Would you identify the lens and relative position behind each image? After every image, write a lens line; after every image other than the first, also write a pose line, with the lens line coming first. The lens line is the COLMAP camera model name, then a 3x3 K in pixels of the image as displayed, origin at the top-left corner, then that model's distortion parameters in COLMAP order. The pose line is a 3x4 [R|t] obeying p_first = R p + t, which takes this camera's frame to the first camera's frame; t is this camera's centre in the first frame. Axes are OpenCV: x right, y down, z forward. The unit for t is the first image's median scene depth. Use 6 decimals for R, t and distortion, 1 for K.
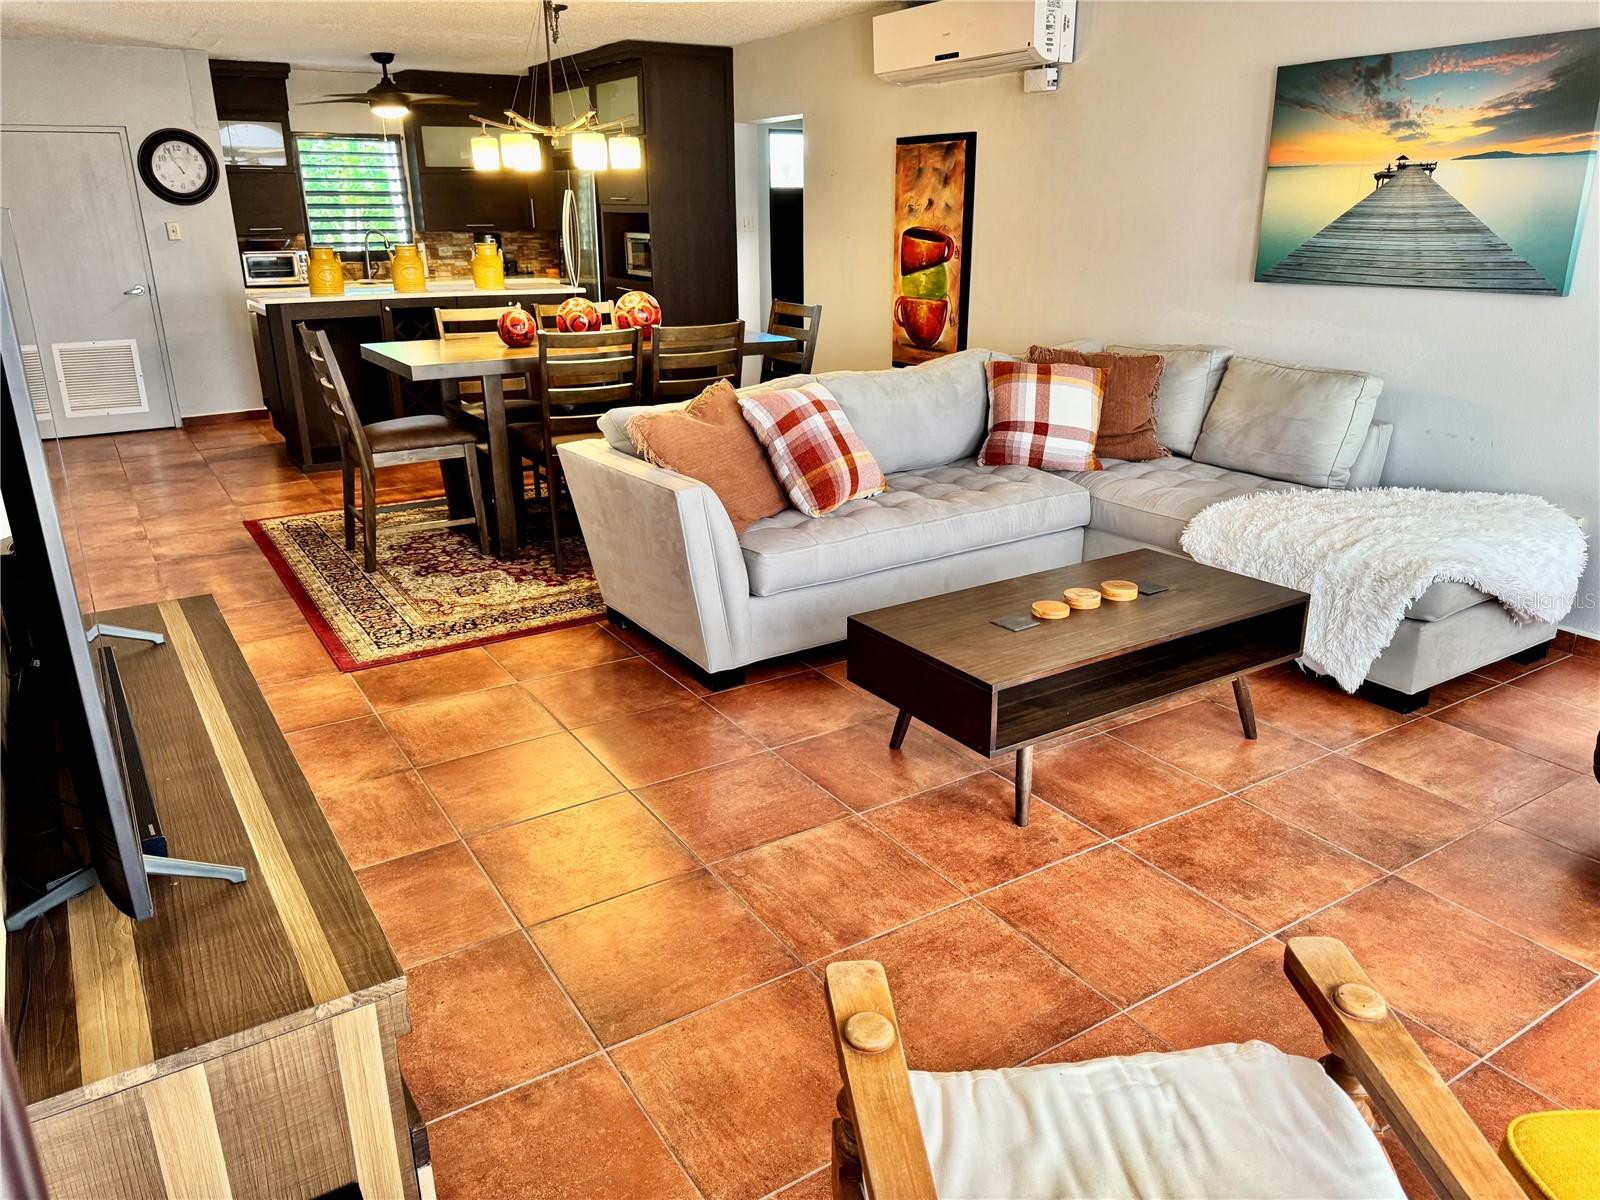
lens RADIAL K [[1136.1, 0, 802.0], [0, 1136.1, 605.8], [0, 0, 1]] dist [0.073735, -0.092539]
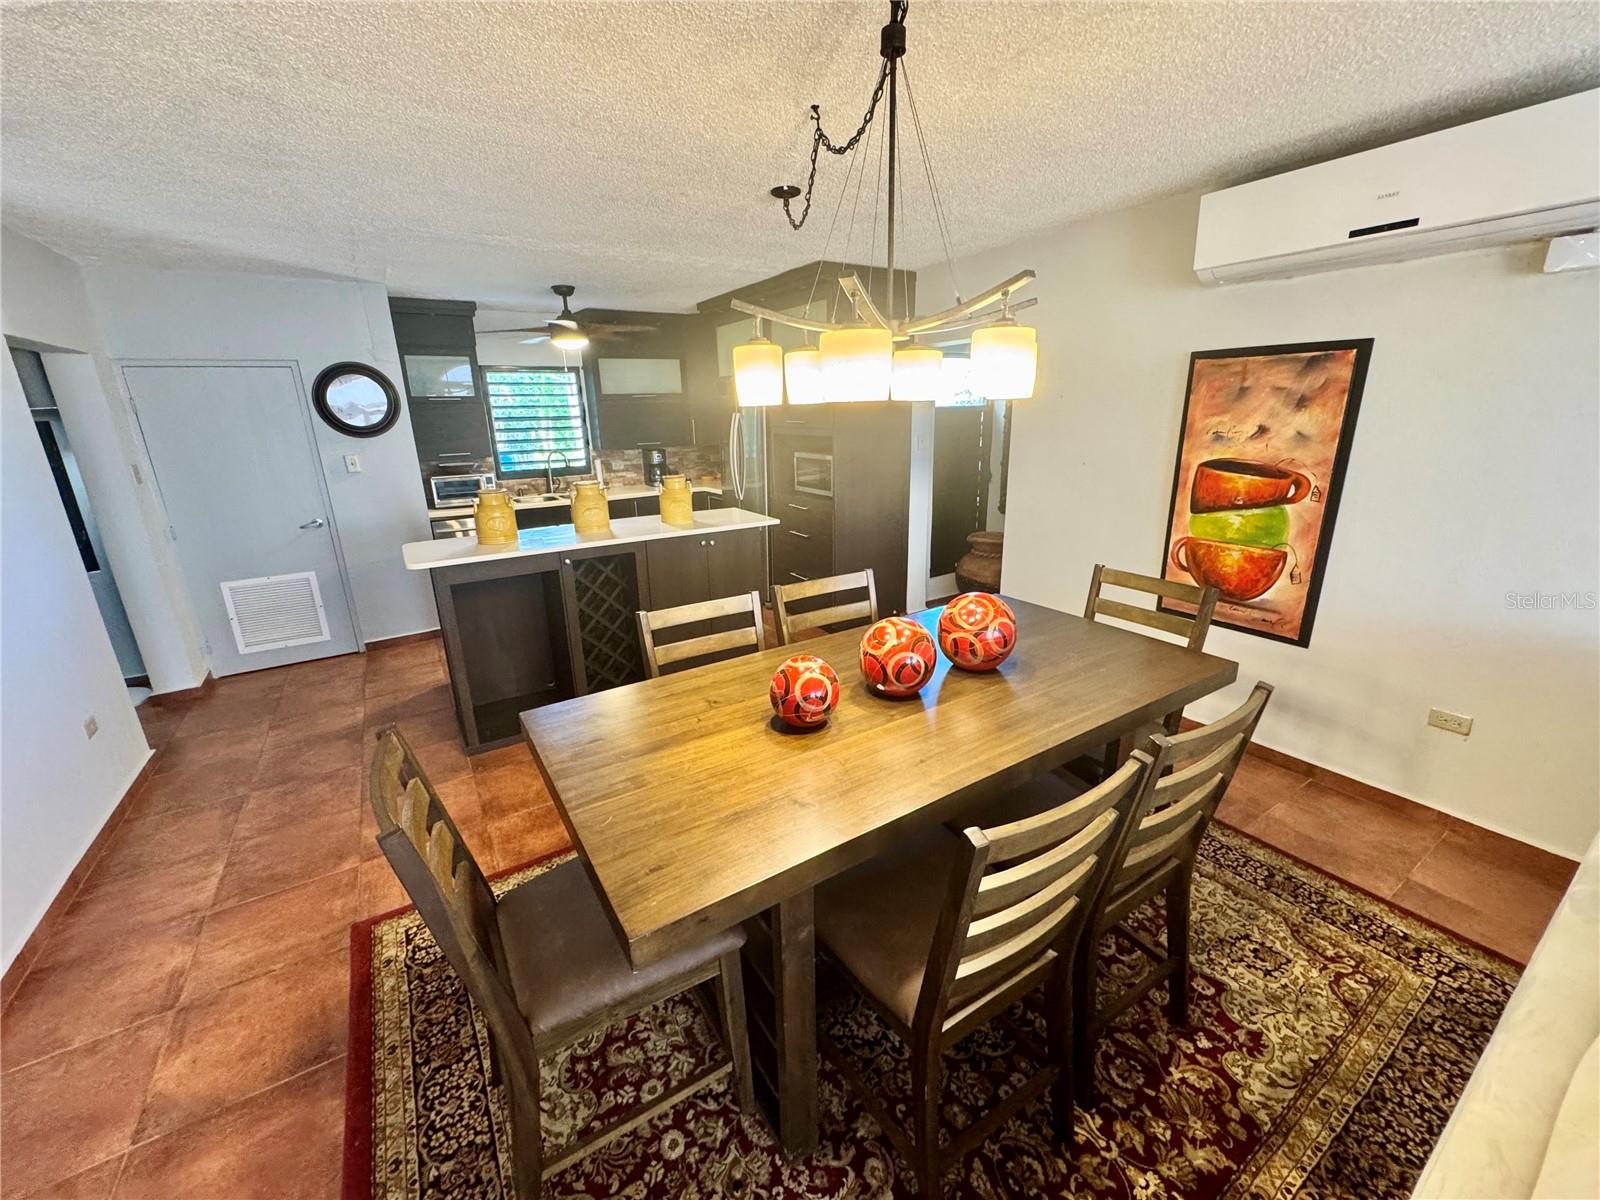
lens RADIAL K [[638.2, 0, 804.5], [0, 638.2, 595.7], [0, 0, 1]] dist [0.002428, 0.000233]
pose [[0.999762, -0.020040, 0.008583, -0.167993], [0.020428, 0.998646, -0.047837, -0.182931], [-0.007613, 0.048001, 0.998818, 0.466905]]
